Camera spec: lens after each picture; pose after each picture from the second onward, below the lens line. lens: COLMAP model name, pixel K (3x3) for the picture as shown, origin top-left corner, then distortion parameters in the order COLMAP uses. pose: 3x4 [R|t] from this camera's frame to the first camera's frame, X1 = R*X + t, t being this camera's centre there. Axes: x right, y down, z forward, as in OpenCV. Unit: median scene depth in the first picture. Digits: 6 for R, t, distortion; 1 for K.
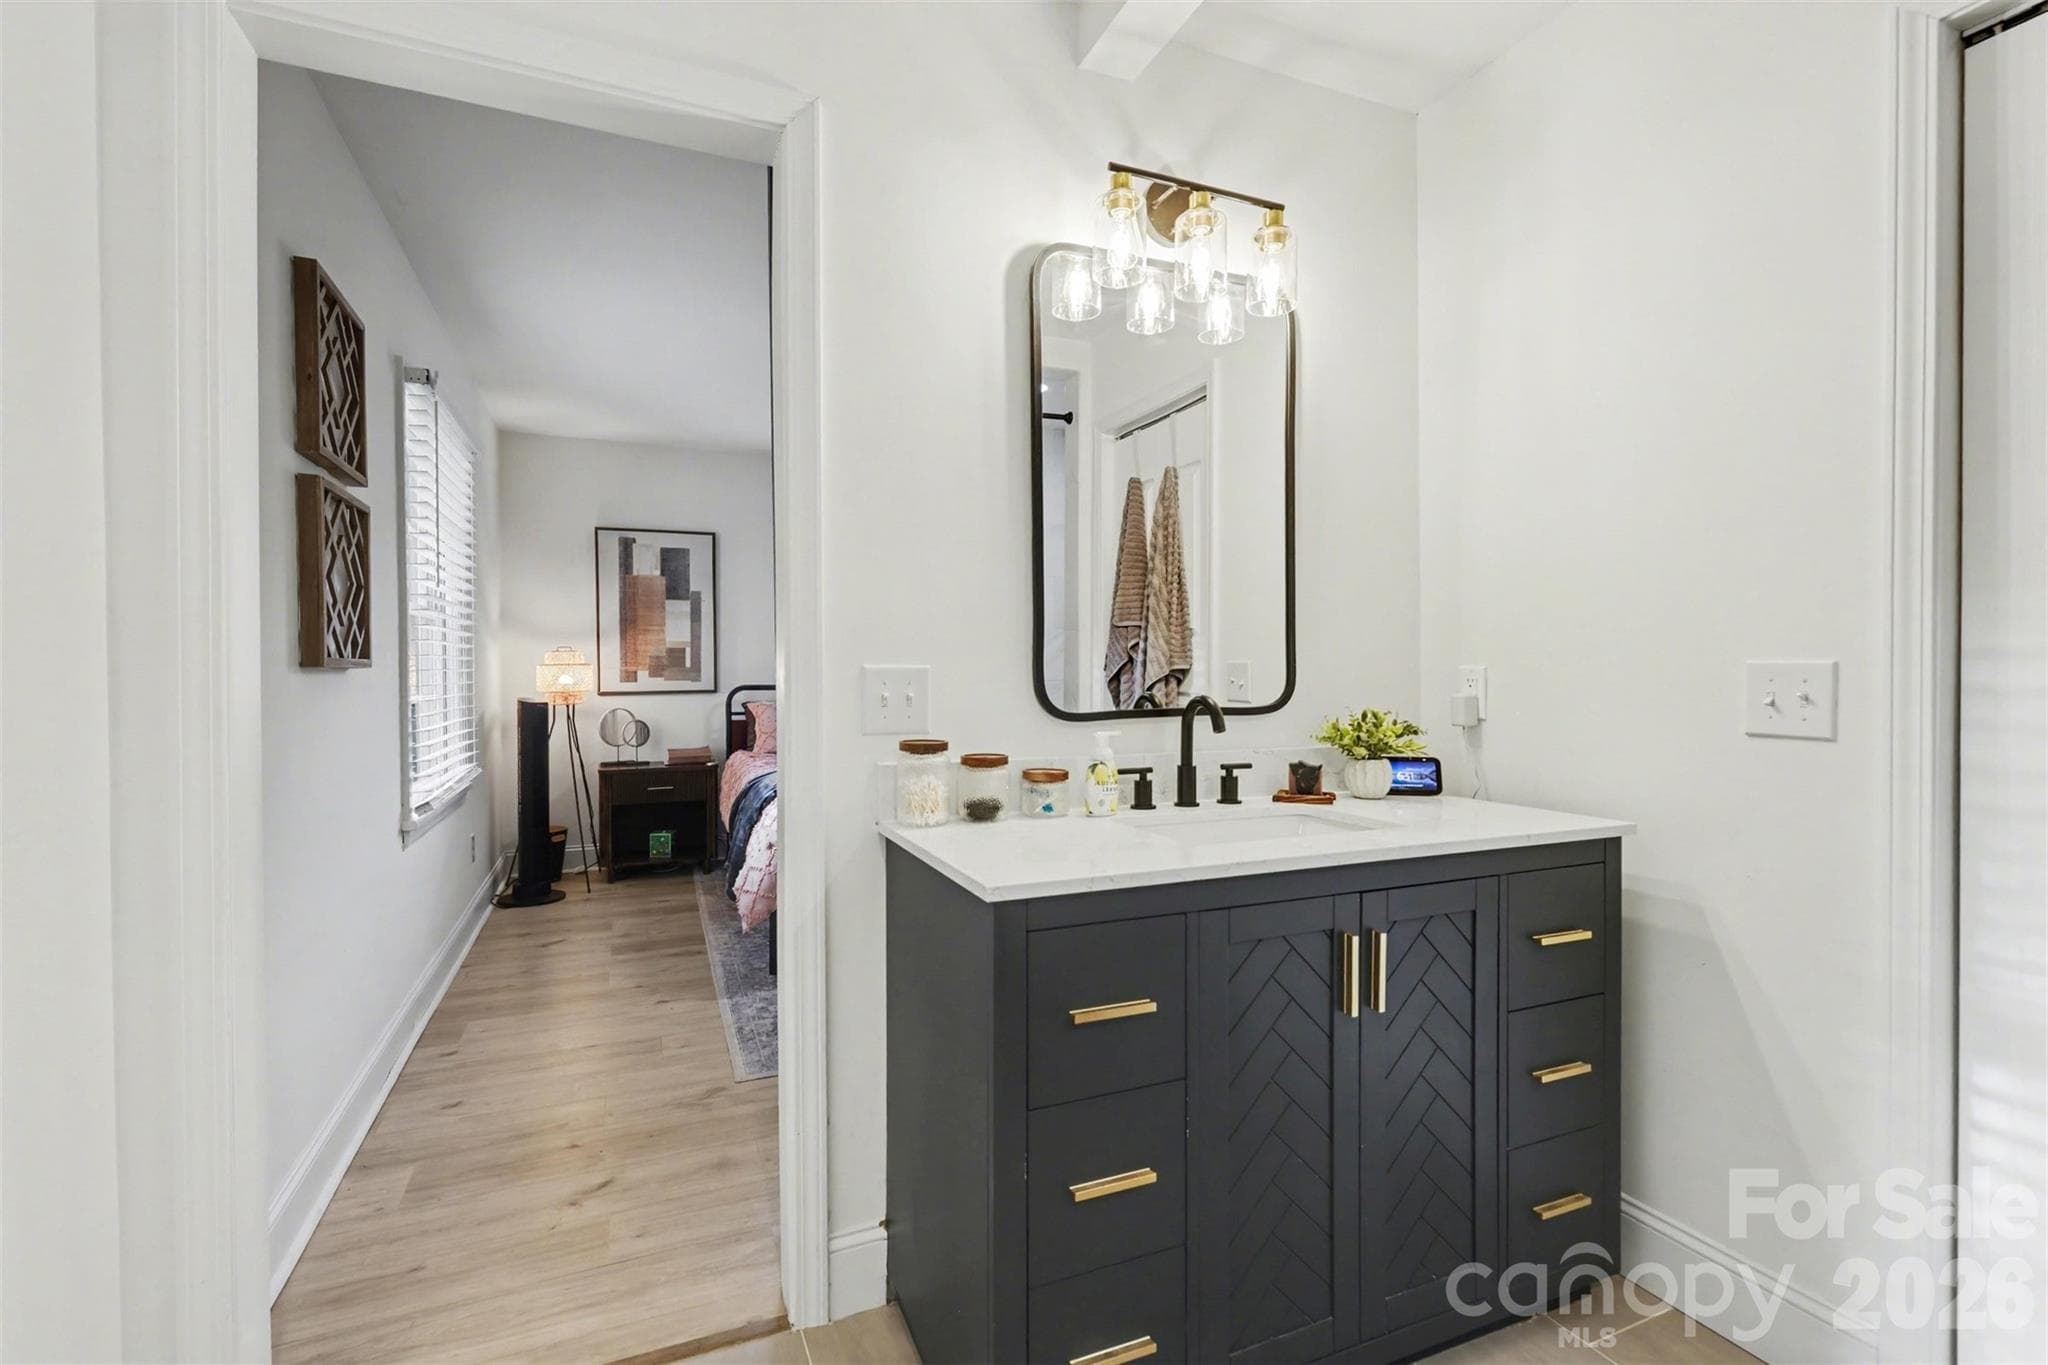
lens RADIAL K [[915.1, 0, 1022.5], [0, 915.1, 676.7], [0, 0, 1]] dist [0.000994, 0.000472]
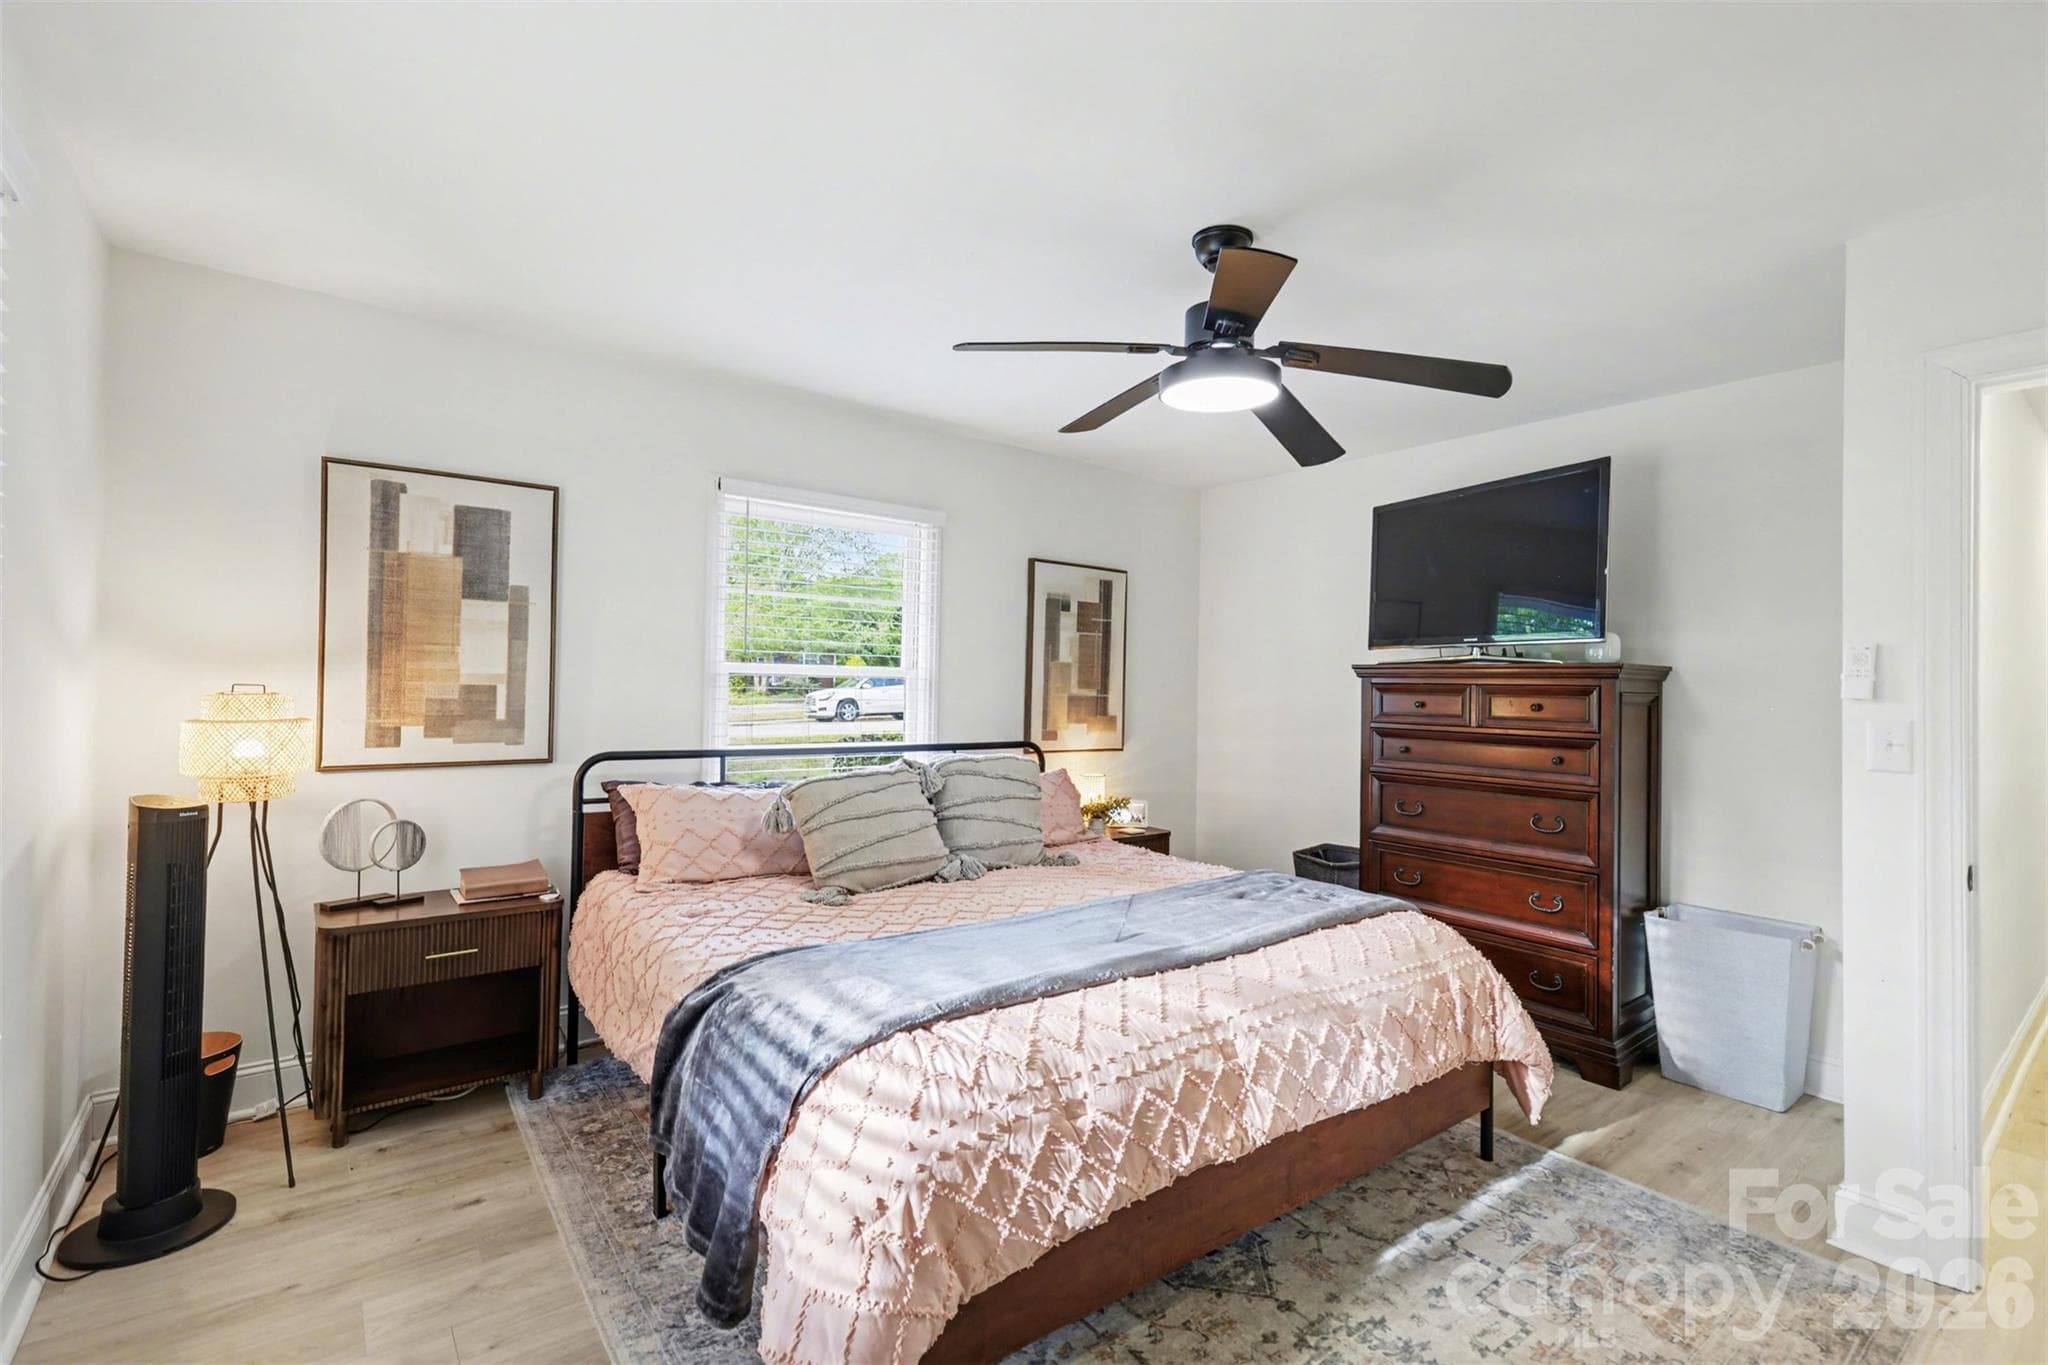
lens RADIAL K [[915.1, 0, 1015.3], [0, 915.1, 675.0], [0, 0, 1]] dist [0.000994, 0.000472]
pose [[0.968523, 0.023202, 0.247842, -0.202390], [-0.019266, 0.999647, -0.018295, -0.034349], [-0.248179, 0.012944, 0.968628, 0.379656]]
